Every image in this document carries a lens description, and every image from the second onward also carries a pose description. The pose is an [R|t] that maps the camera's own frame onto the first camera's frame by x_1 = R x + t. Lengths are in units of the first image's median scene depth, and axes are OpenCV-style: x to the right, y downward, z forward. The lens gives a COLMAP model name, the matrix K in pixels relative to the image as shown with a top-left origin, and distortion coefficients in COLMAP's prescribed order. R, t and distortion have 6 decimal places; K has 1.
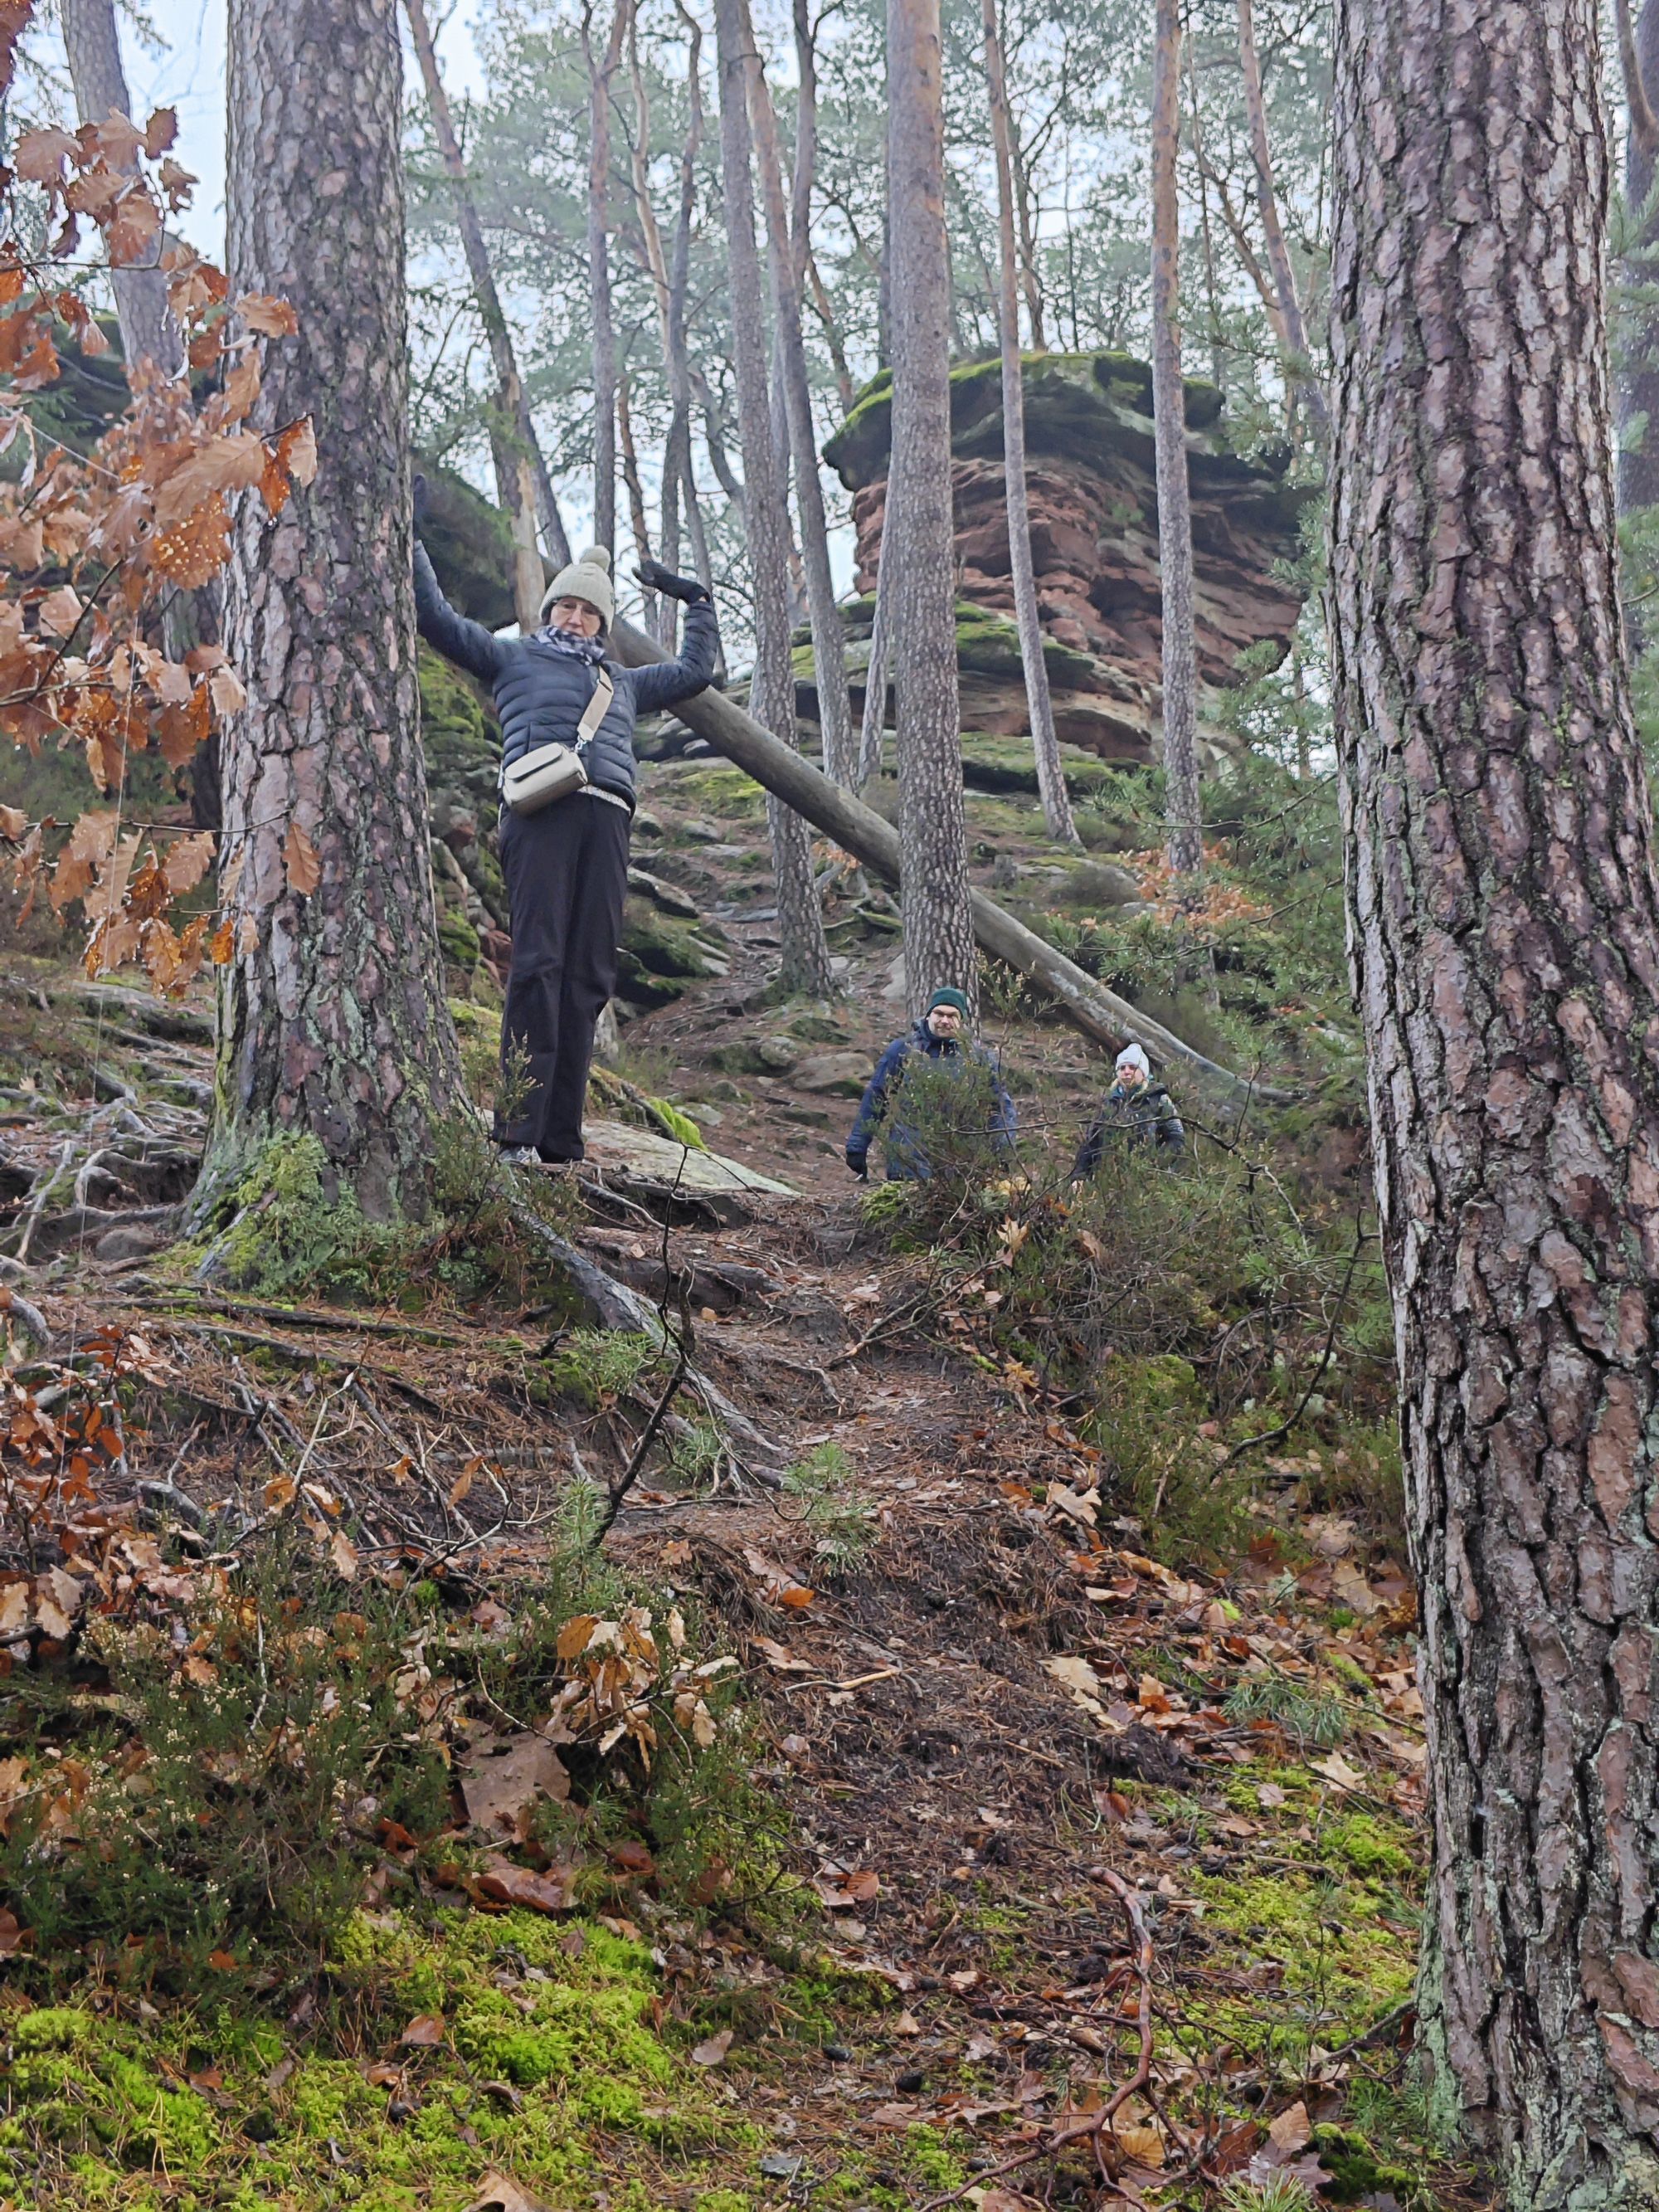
lens RADIAL K [[2983.2, 0, 829.5], [0, 2983.2, 1106.0], [0, 0, 1]] dist [-0.006181, 0.041030]
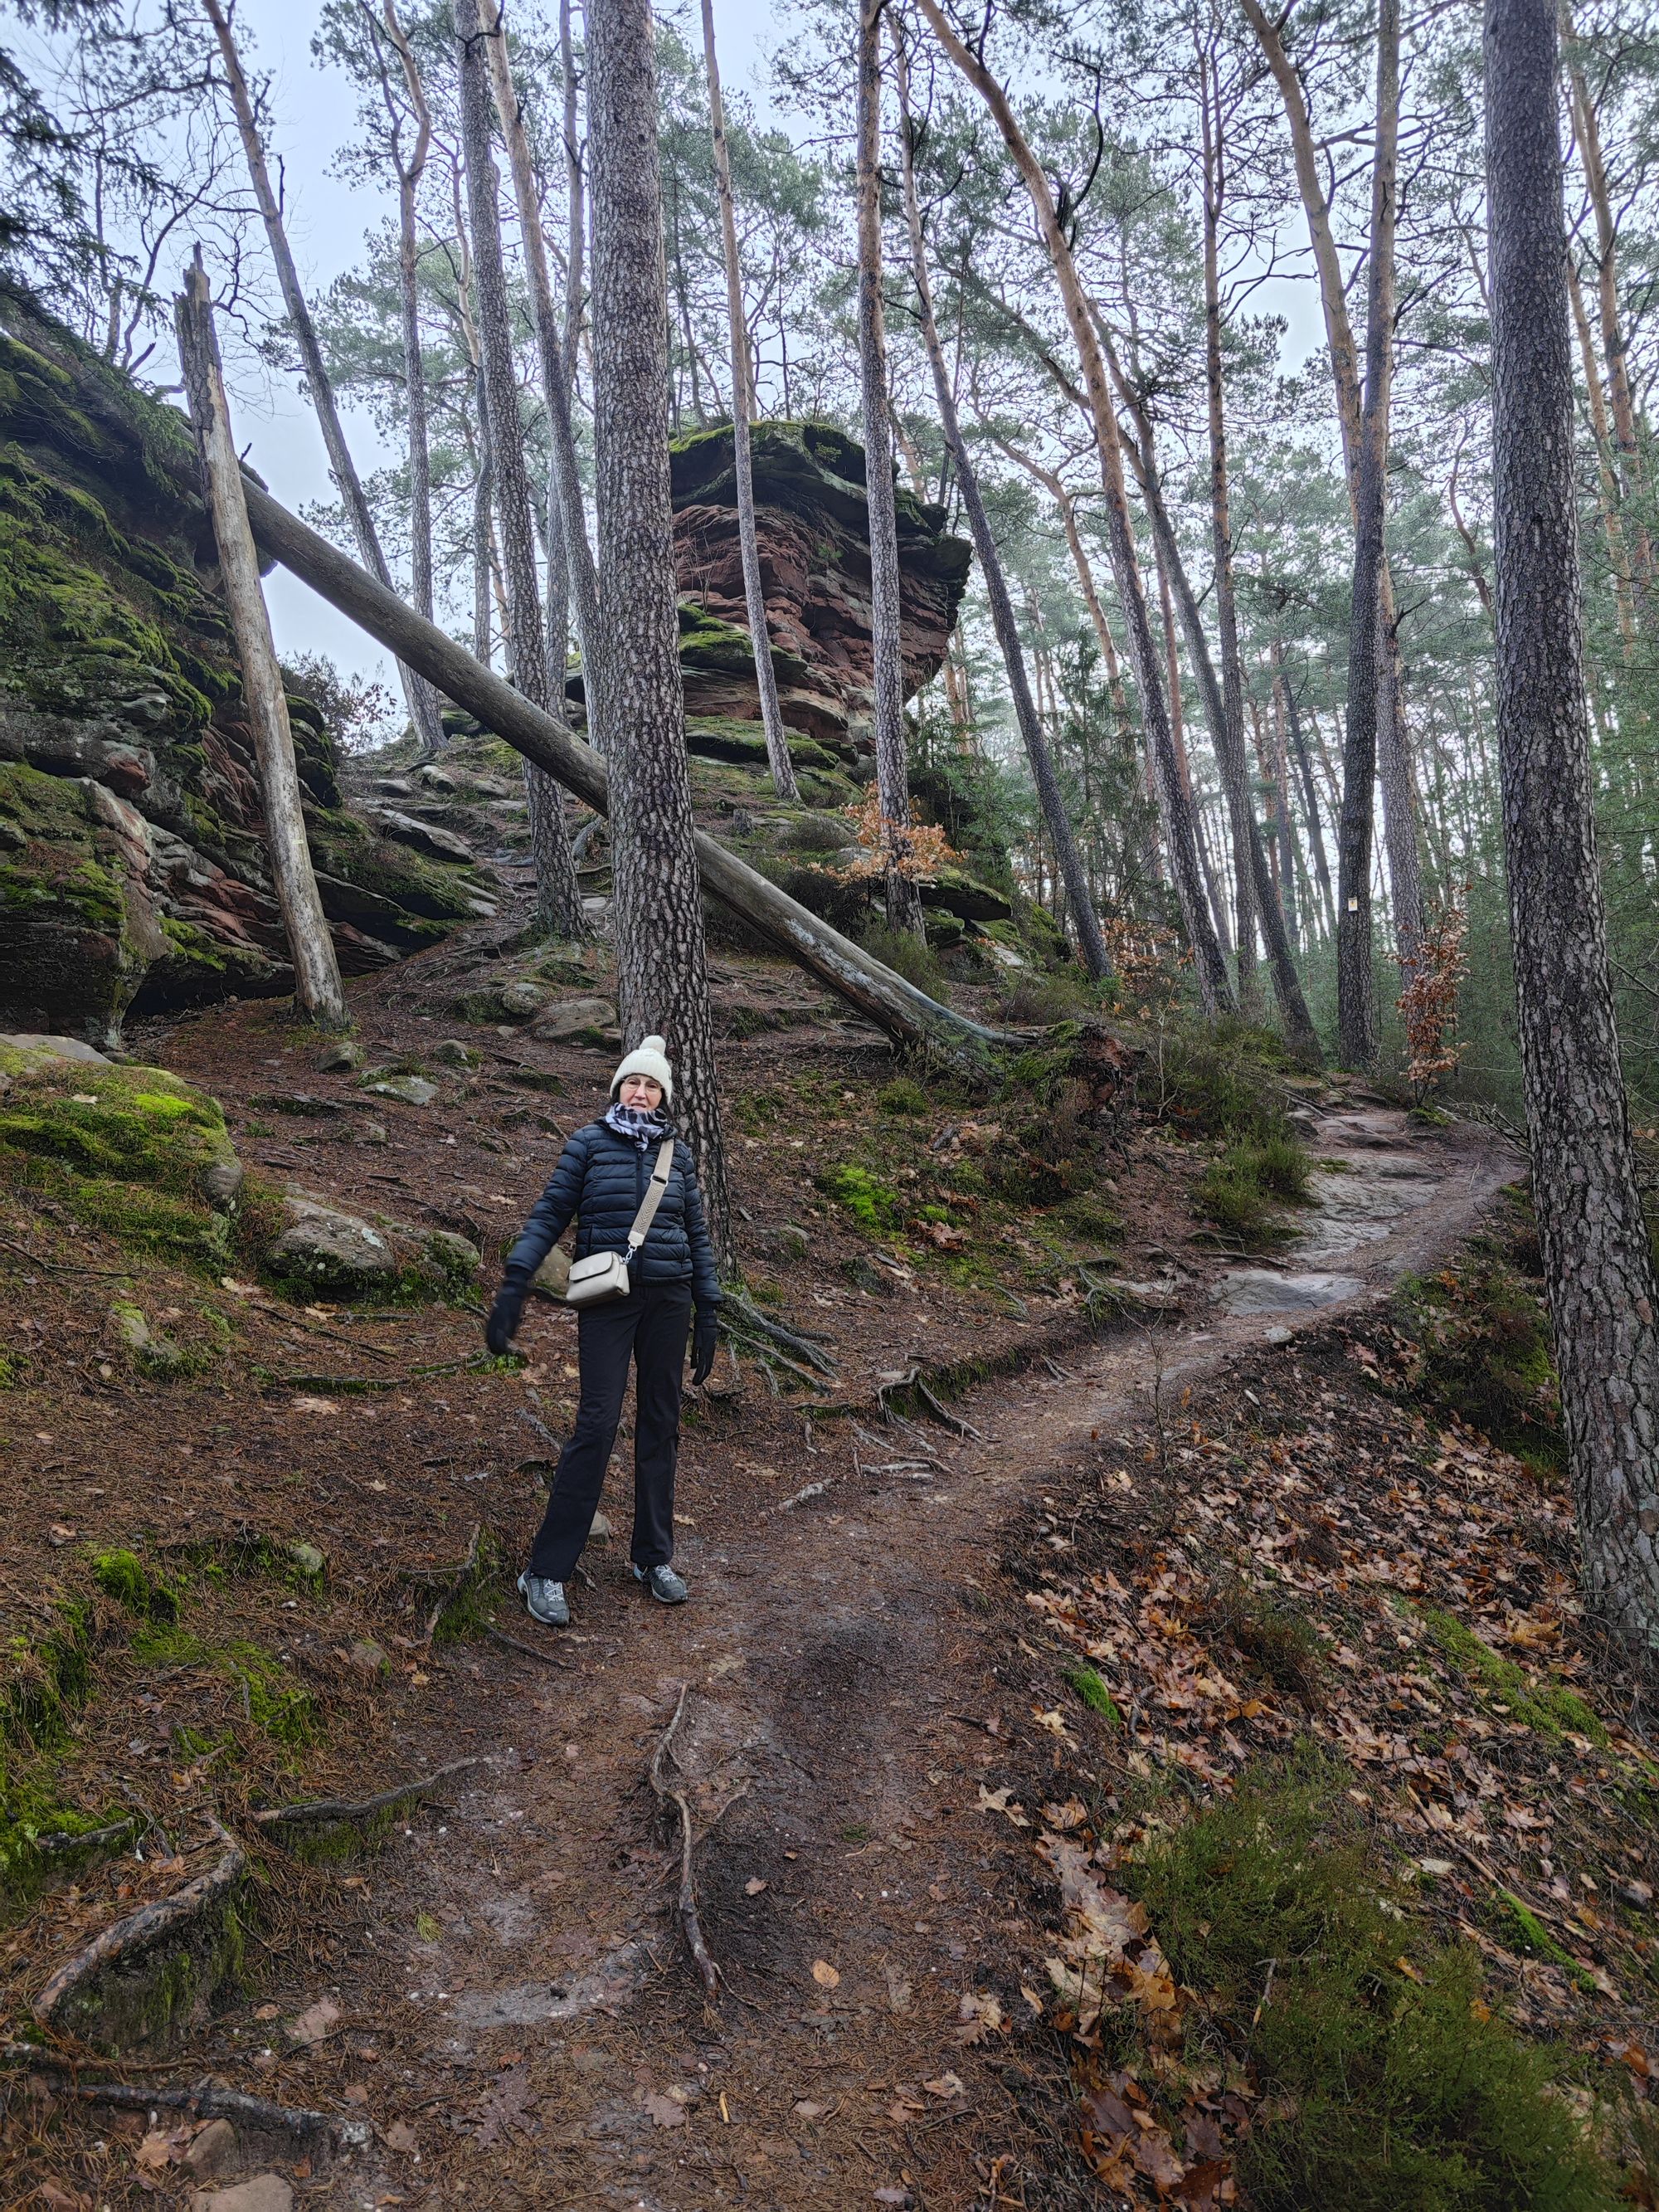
lens RADIAL K [[1502.7, 0, 825.6], [0, 1502.7, 1107.0], [0, 0, 1]] dist [0.042997, -0.036581]
pose [[0.993860, -0.021819, 0.108471, 0.023078], [0.010332, 0.994381, 0.105359, -0.026960], [-0.110160, -0.103591, 0.988501, 0.368149]]
